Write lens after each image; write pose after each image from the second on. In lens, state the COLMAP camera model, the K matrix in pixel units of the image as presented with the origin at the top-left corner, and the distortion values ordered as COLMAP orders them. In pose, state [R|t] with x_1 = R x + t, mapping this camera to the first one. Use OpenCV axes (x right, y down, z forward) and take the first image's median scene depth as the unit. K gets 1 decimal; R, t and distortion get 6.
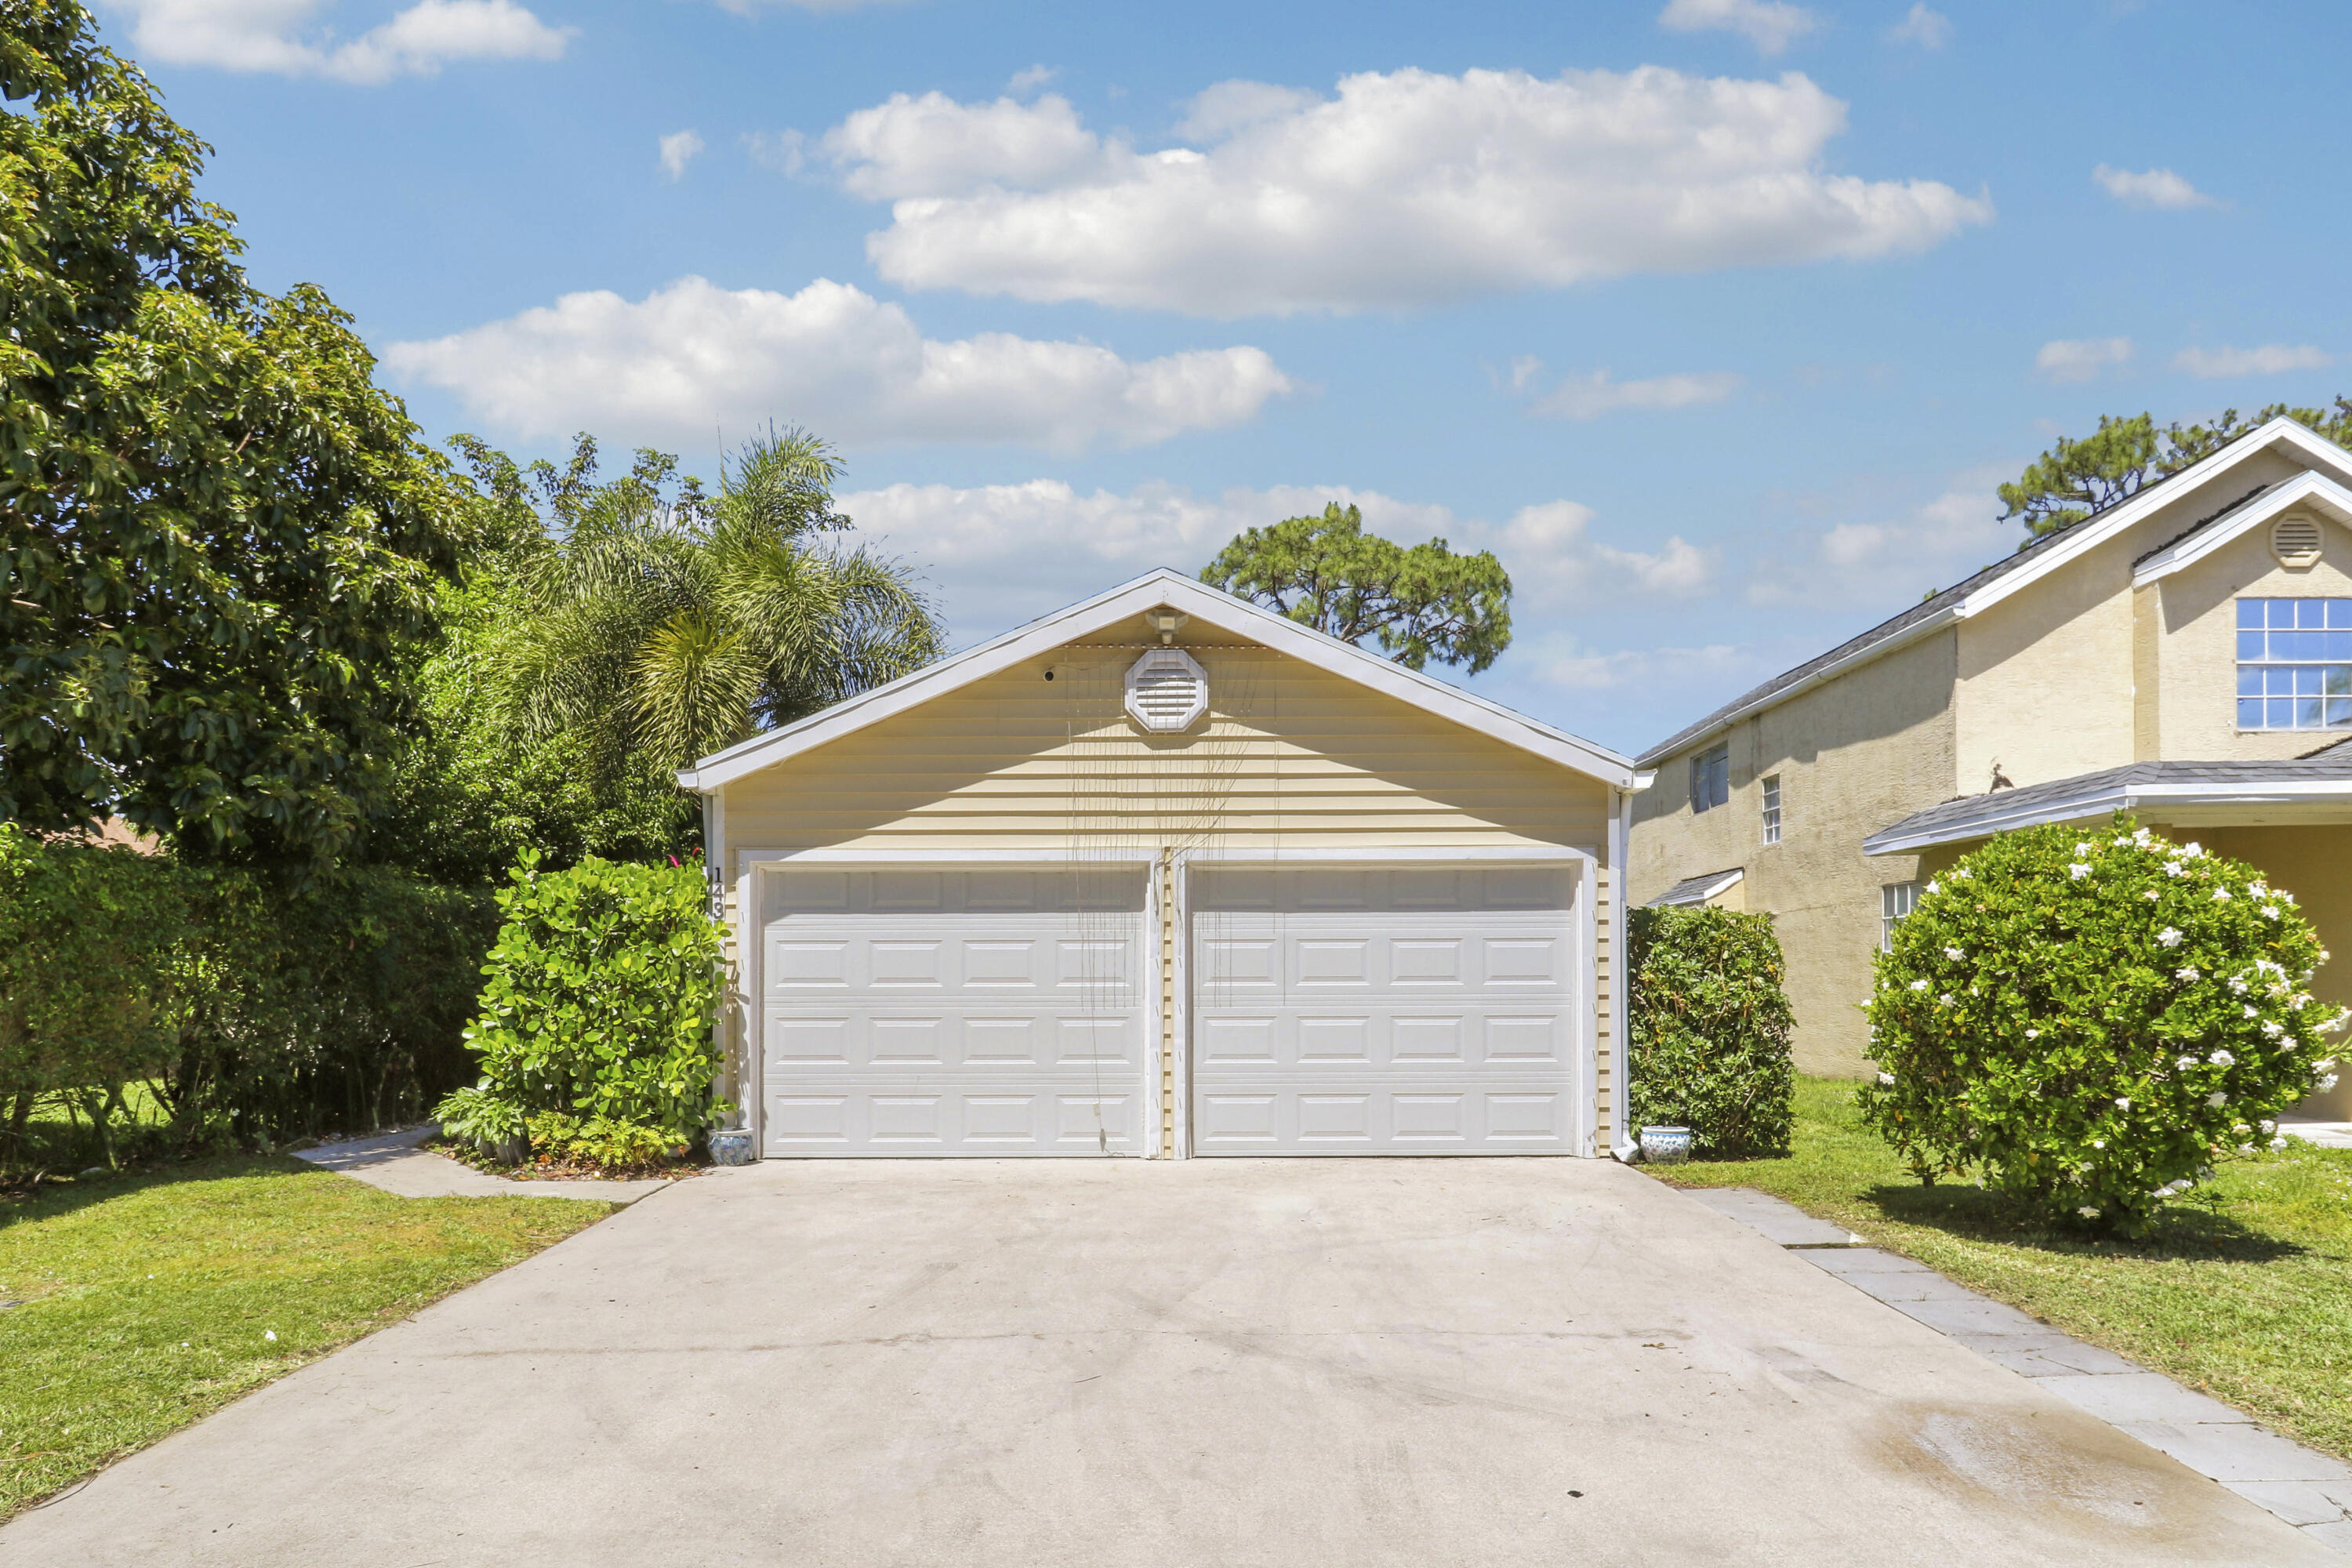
lens RADIAL K [[1430.3, 0, 1134.6], [0, 1430.3, 934.6], [0, 0, 1]] dist [0.003002, 0.001290]
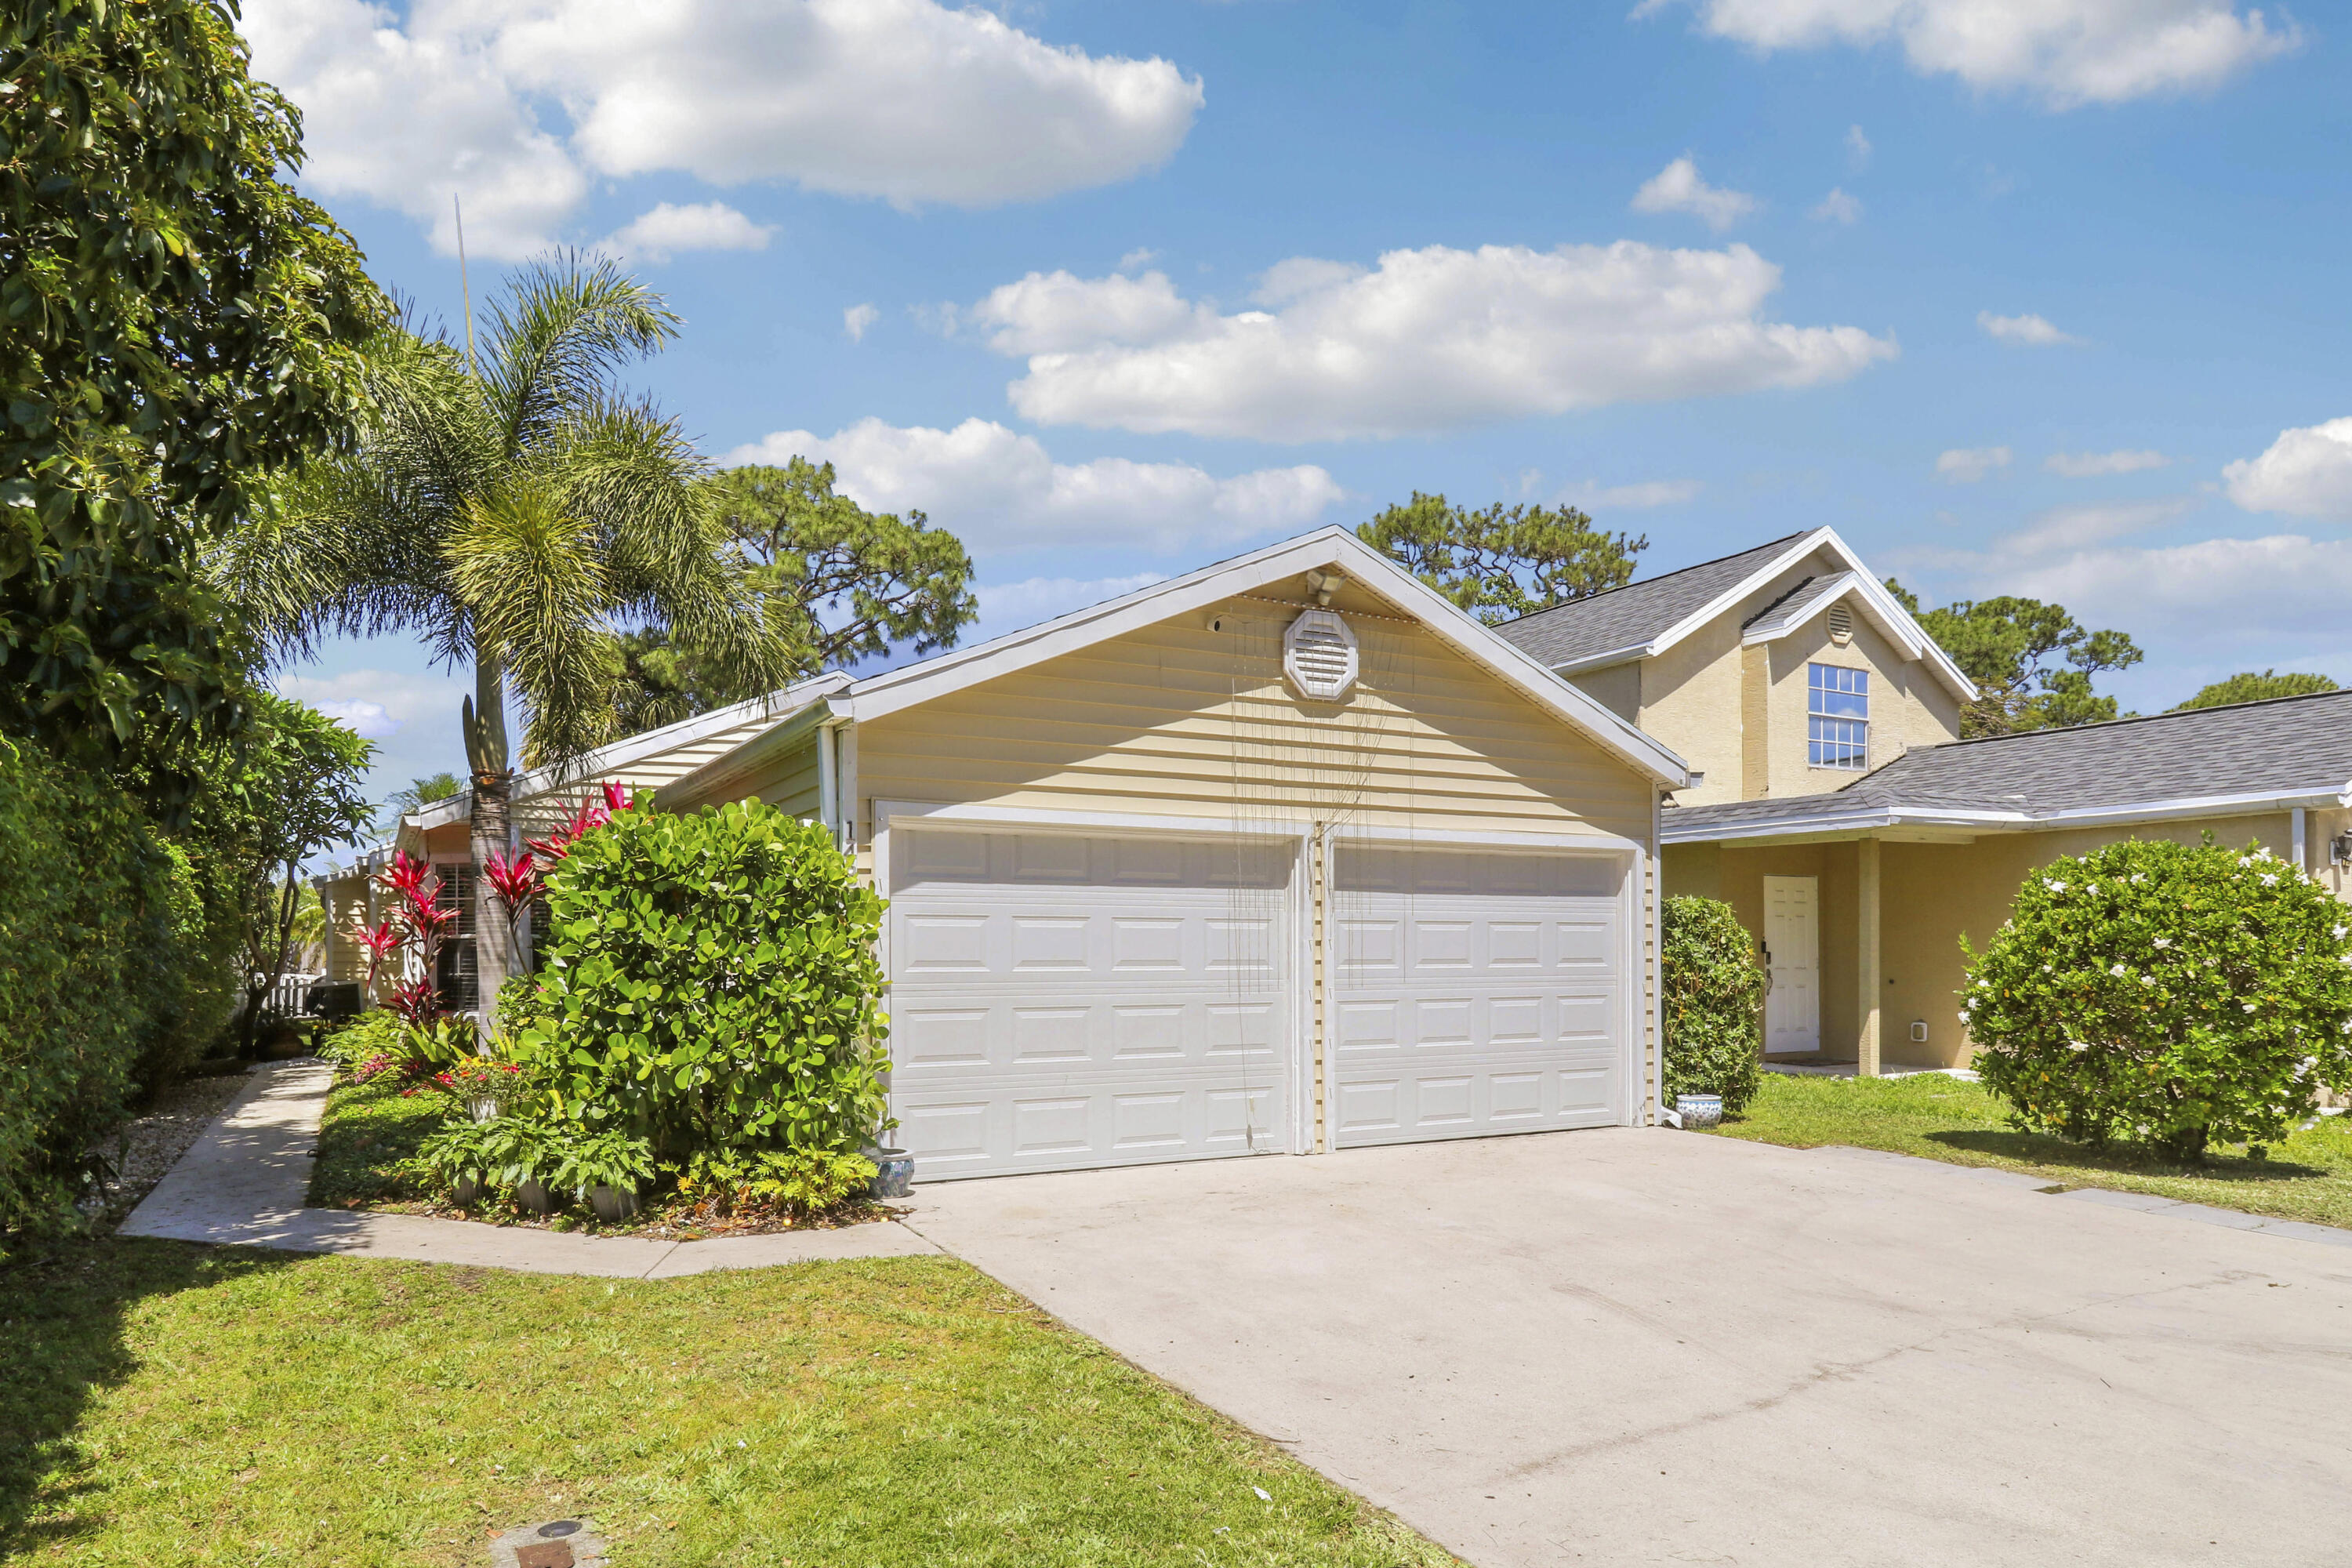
lens RADIAL K [[1430.3, 0, 1134.6], [0, 1430.3, 934.6], [0, 0, 1]] dist [0.003002, 0.001290]
pose [[0.876130, 0.007649, 0.482015, -0.535328], [-0.015710, 0.999796, 0.012691, 0.002961], [-0.481820, -0.018691, 0.876071, 0.232724]]
